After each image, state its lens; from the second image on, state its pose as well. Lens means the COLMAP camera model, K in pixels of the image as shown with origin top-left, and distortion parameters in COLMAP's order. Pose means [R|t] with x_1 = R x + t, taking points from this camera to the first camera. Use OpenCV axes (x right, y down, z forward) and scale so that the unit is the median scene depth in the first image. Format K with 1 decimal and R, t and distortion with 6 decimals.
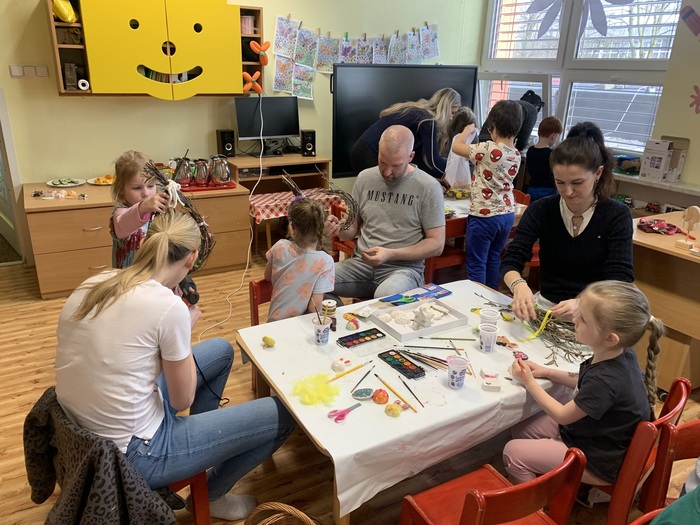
lens RADIAL K [[545.8, 0, 336.0], [0, 545.8, 273.3], [0, 0, 1]] dist [0.006646, -0.001710]
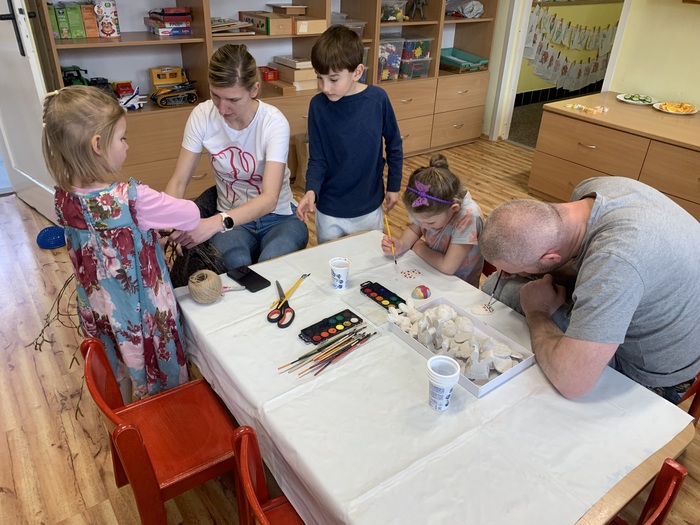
lens RADIAL K [[545.8, 0, 331.2], [0, 545.8, 254.2], [0, 0, 1]] dist [0.006646, -0.001710]
pose [[0.110696, 0.465166, -0.878275, 0.375835], [-0.364694, 0.841071, 0.399496, -0.122365], [0.924524, 0.276079, 0.262747, 0.343208]]
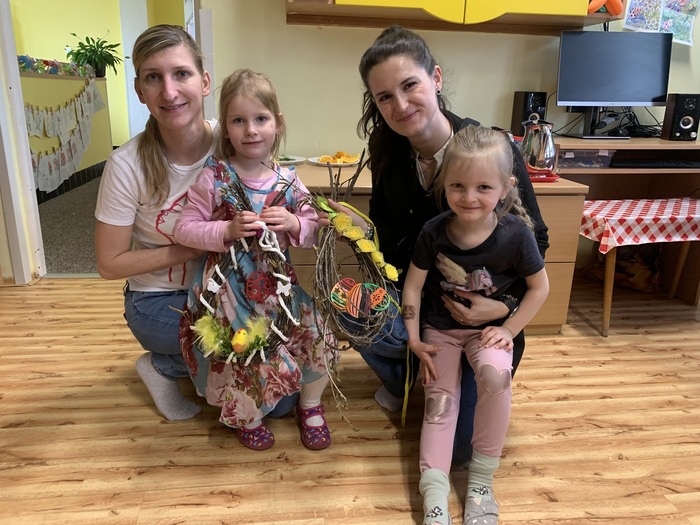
lens RADIAL K [[545.8, 0, 343.1], [0, 545.8, 255.5], [0, 0, 1]] dist [0.006646, -0.001710]
pose [[0.929177, 0.105150, -0.354363, -0.181529], [-0.132287, 0.989784, -0.053171, -0.029303], [0.345152, 0.096283, 0.933595, 0.434999]]
